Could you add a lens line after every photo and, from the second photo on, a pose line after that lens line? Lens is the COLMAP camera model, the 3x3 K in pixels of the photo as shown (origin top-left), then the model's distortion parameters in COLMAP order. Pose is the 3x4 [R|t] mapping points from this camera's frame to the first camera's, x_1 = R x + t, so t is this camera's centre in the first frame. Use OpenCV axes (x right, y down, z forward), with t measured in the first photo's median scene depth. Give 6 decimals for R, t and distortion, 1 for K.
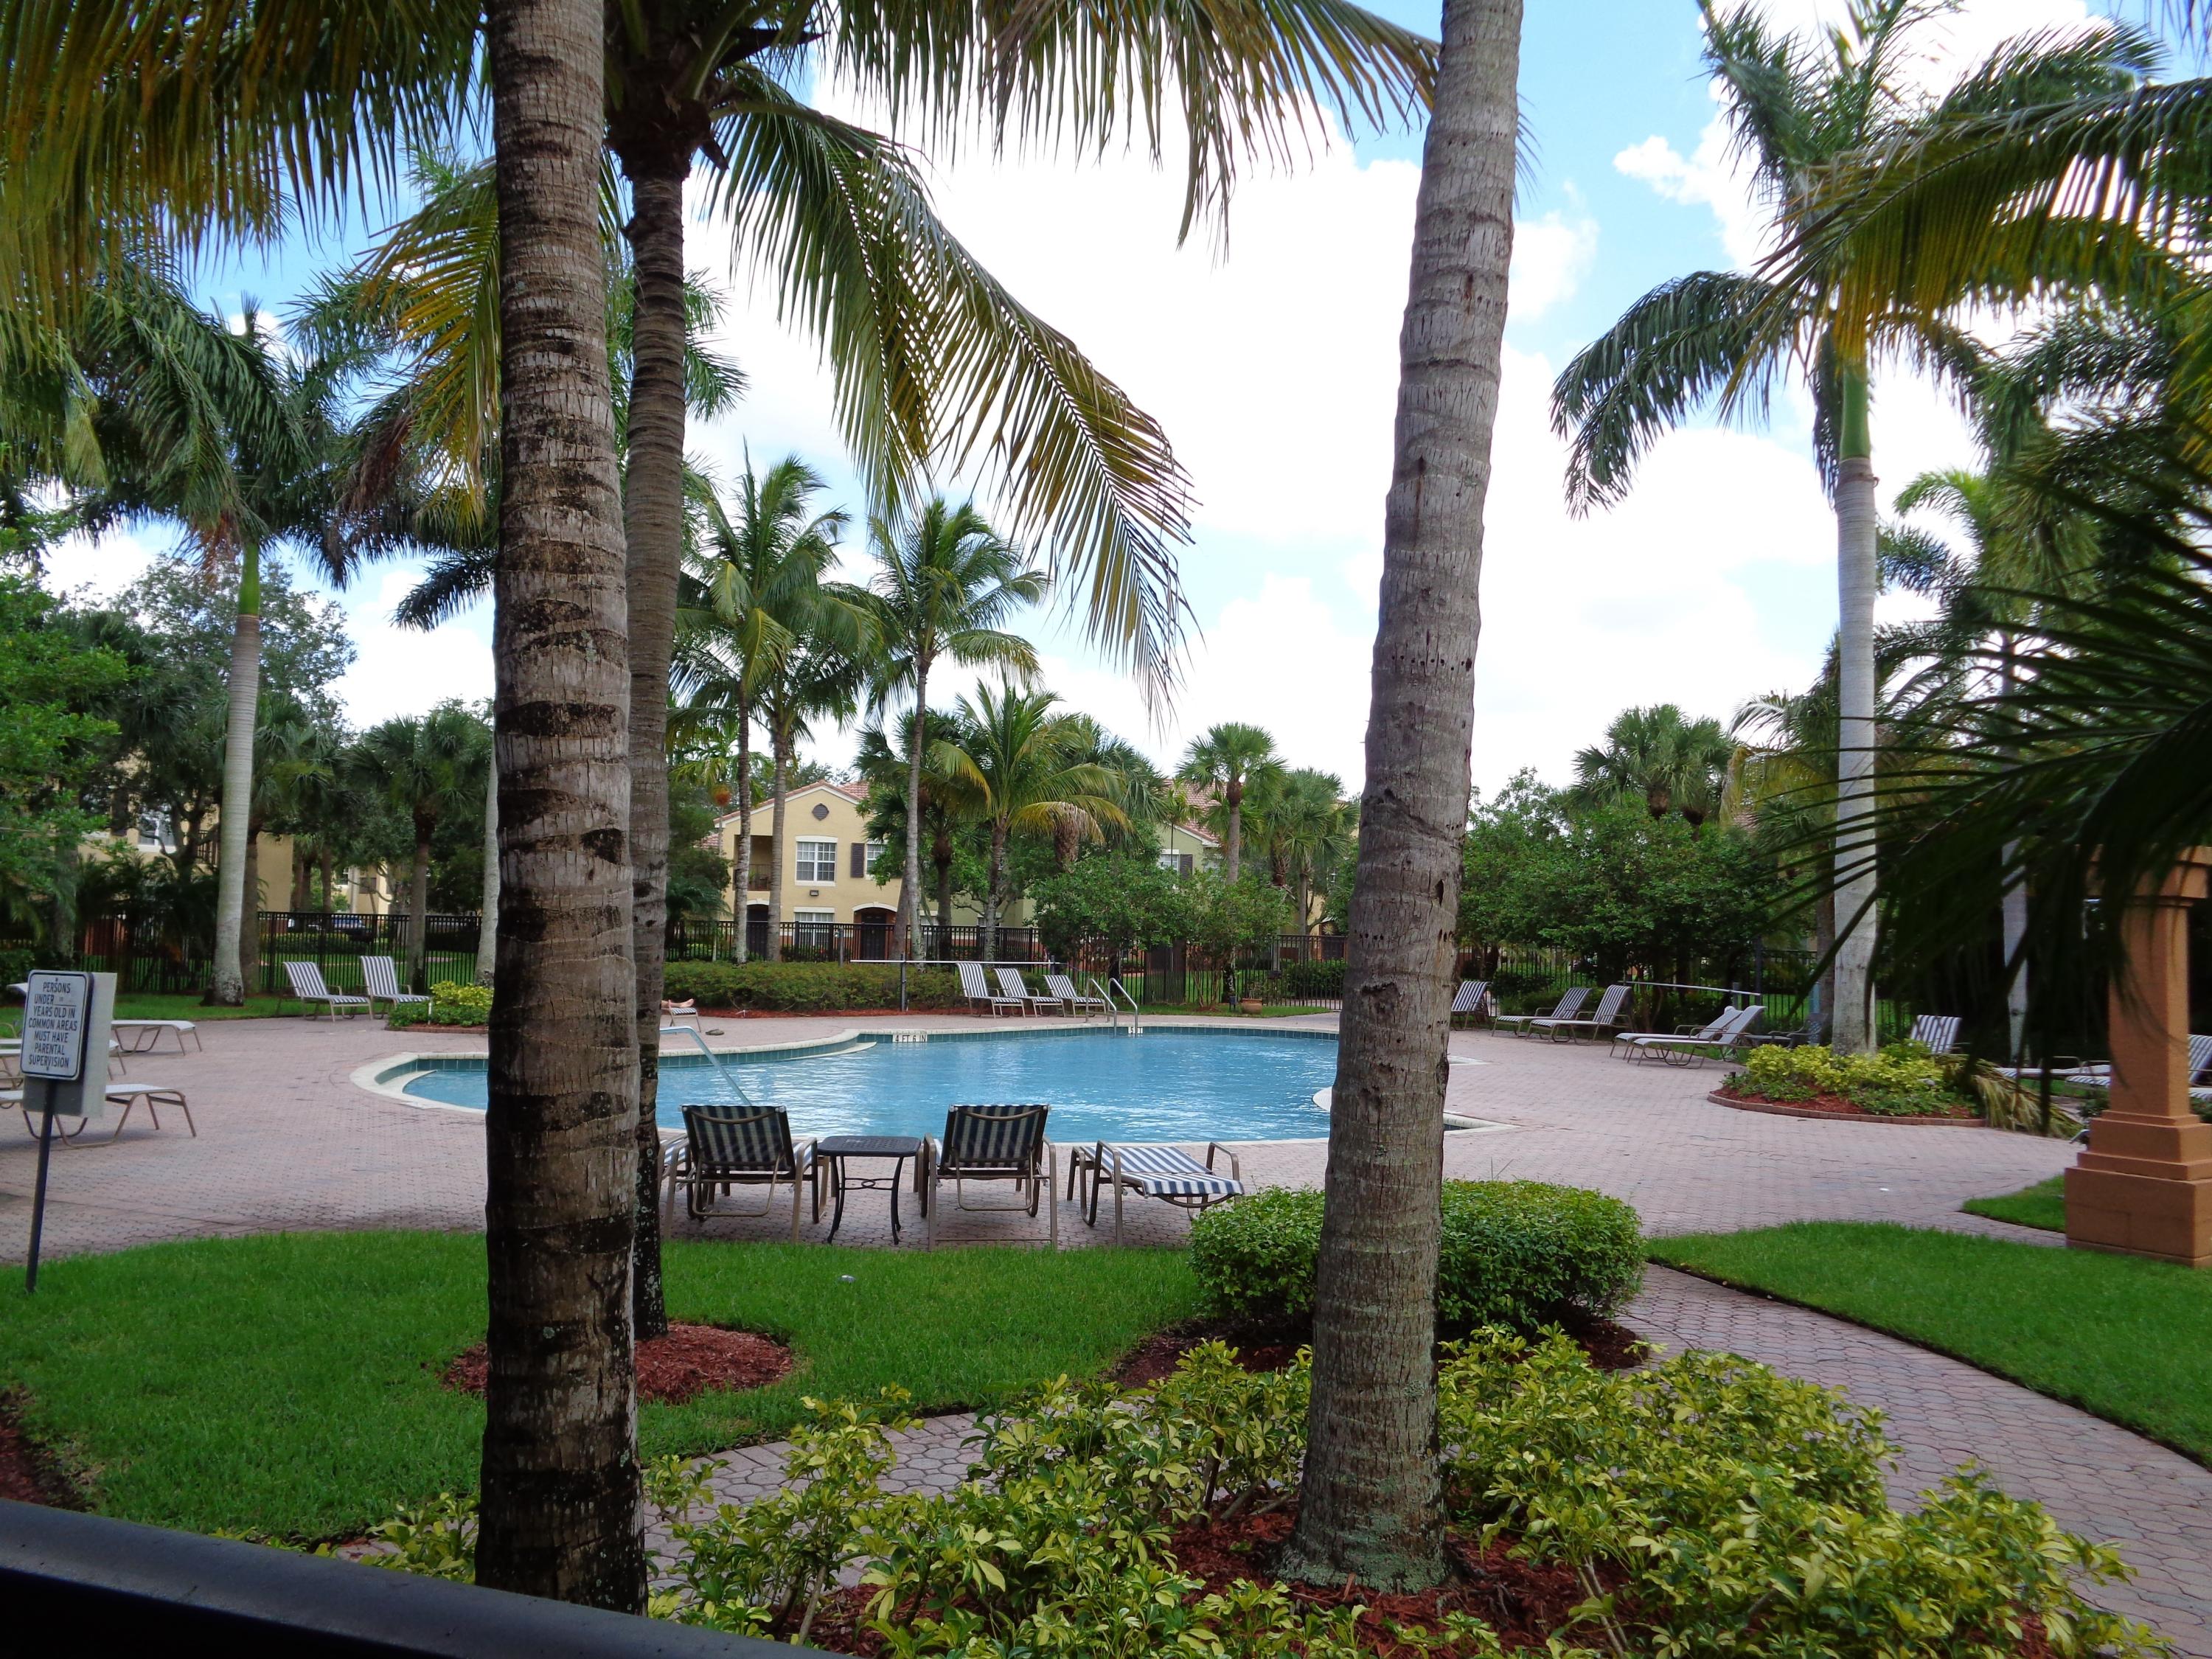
lens RADIAL K [[1658.8, 0, 1114.1], [0, 1658.8, 821.7], [0, 0, 1]] dist [0.012574, -0.006598]
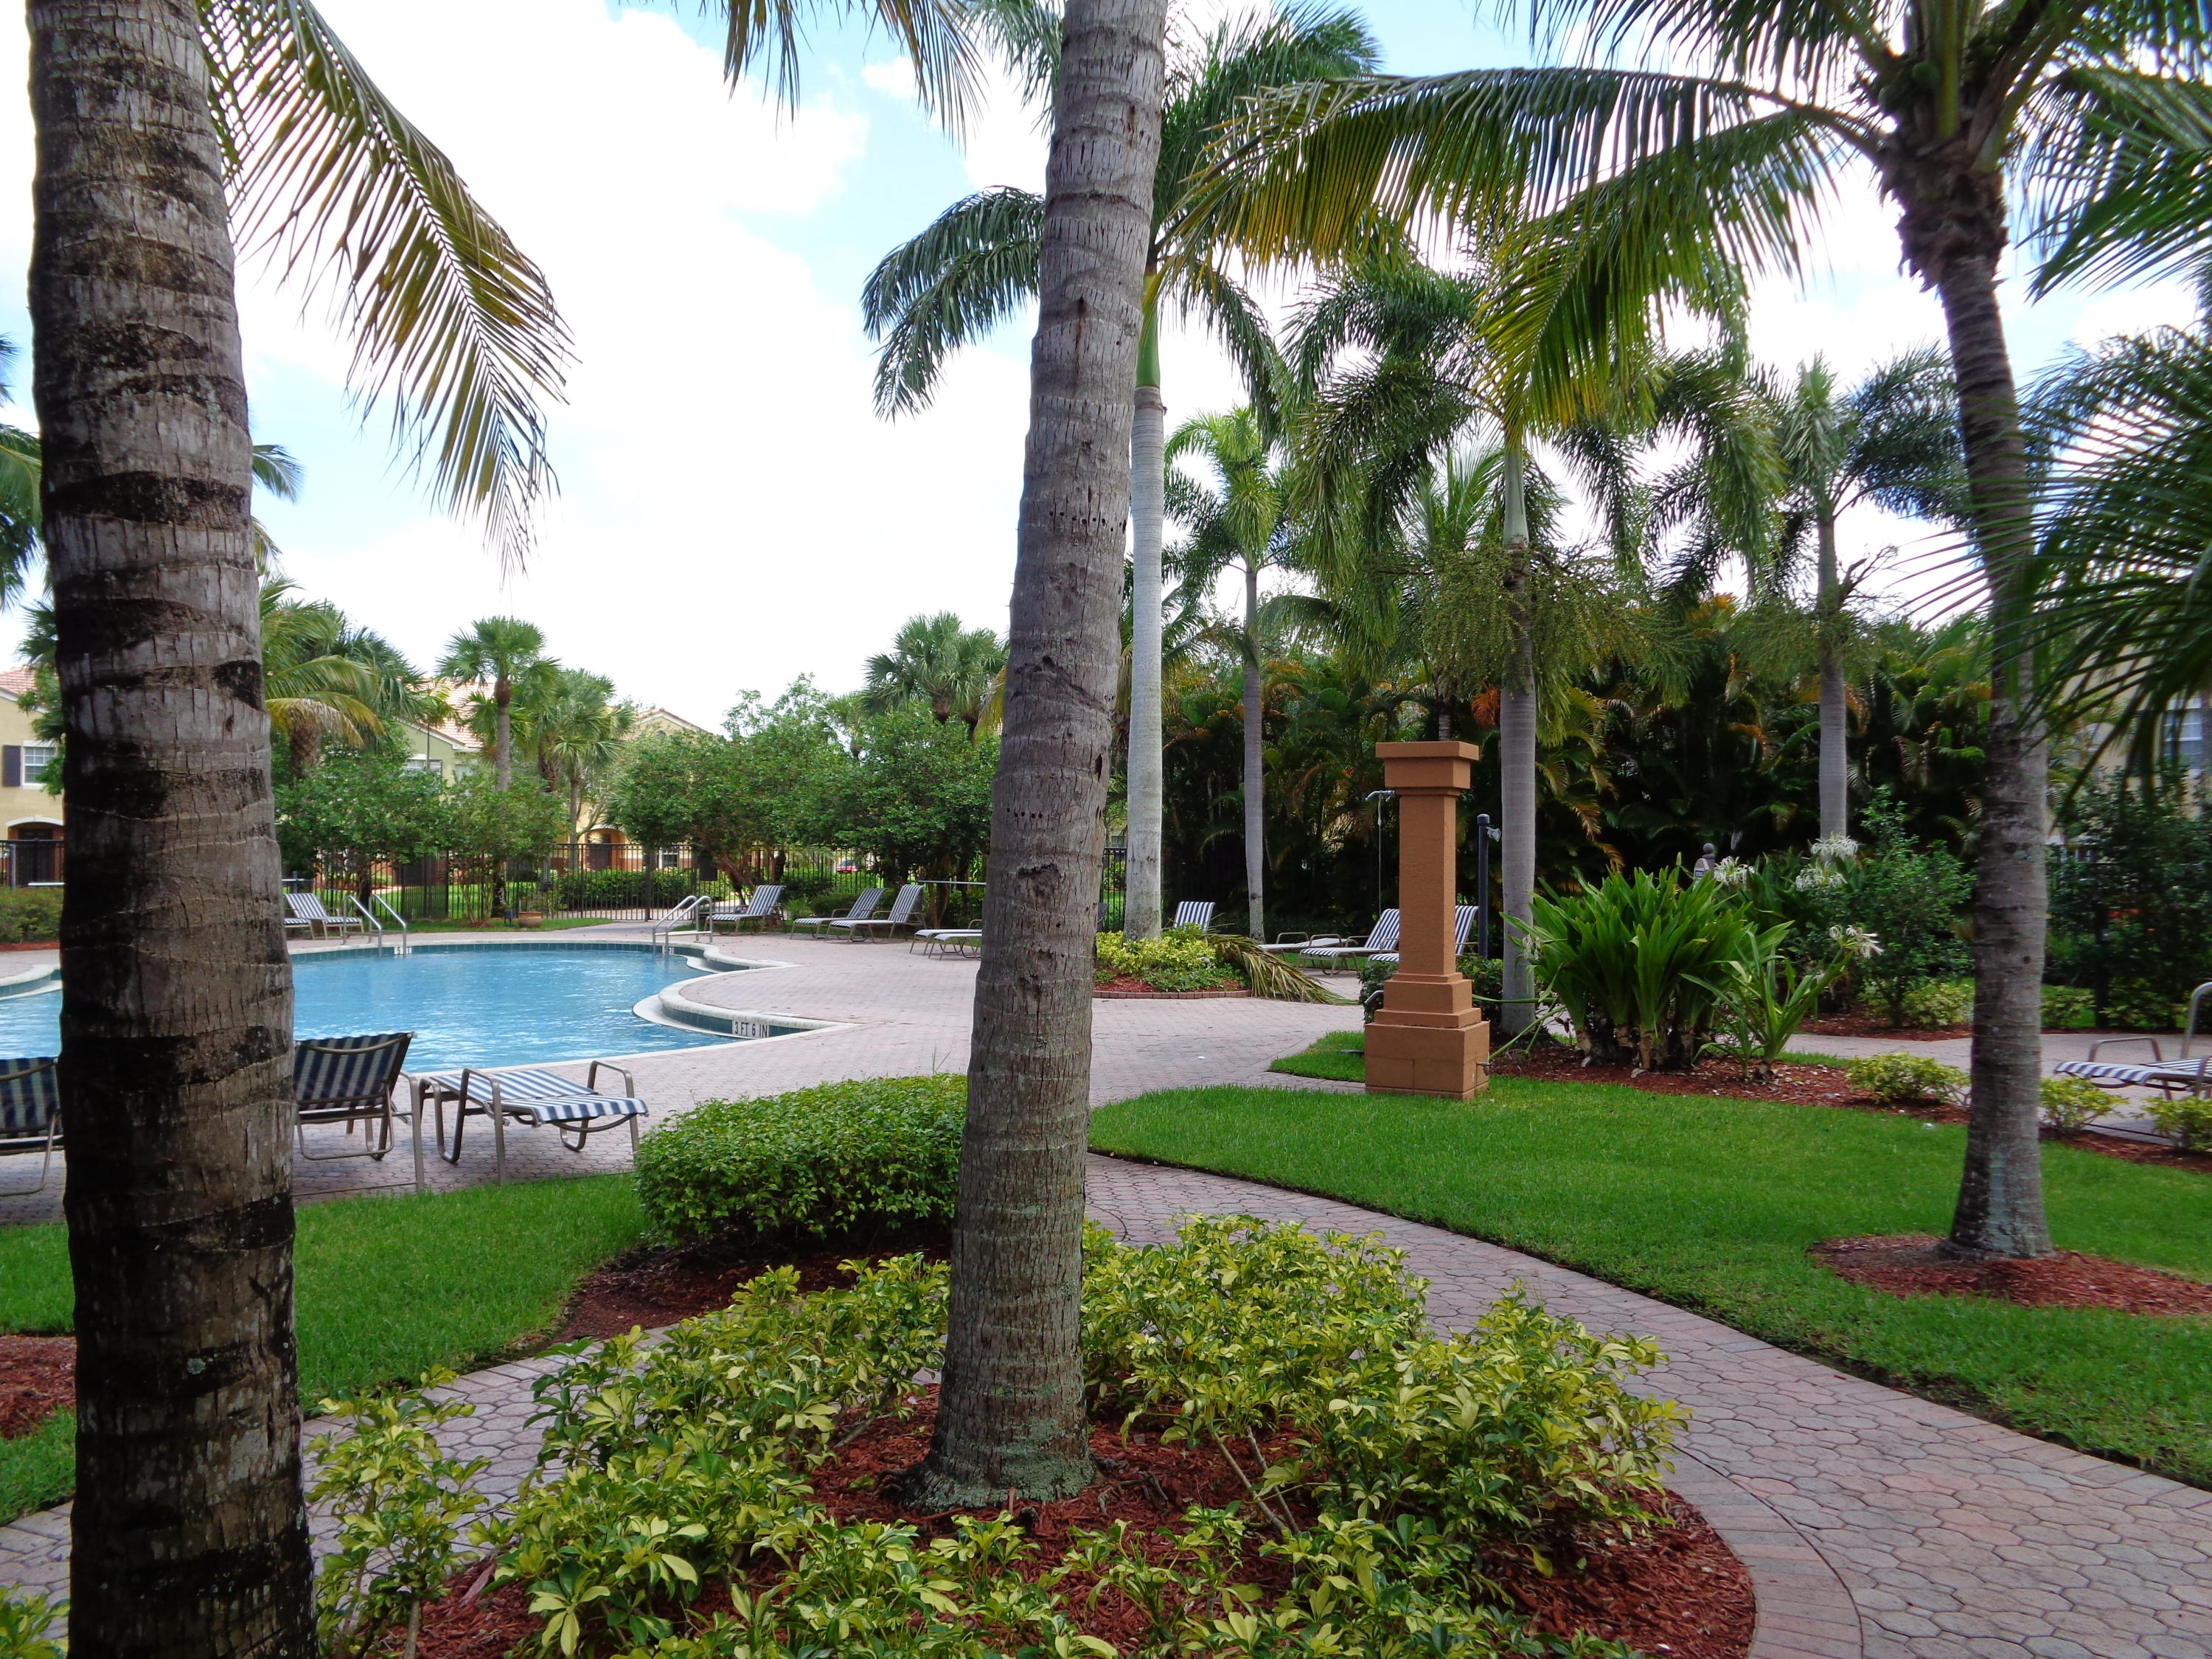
lens RADIAL K [[1658.8, 0, 1104.5], [0, 1658.8, 818.8], [0, 0, 1]] dist [0.012574, -0.006598]
pose [[0.904920, -0.013385, 0.425372, -0.083486], [-0.009586, 0.998611, 0.051815, 0.009535], [-0.425474, -0.050966, 0.903534, 0.058776]]
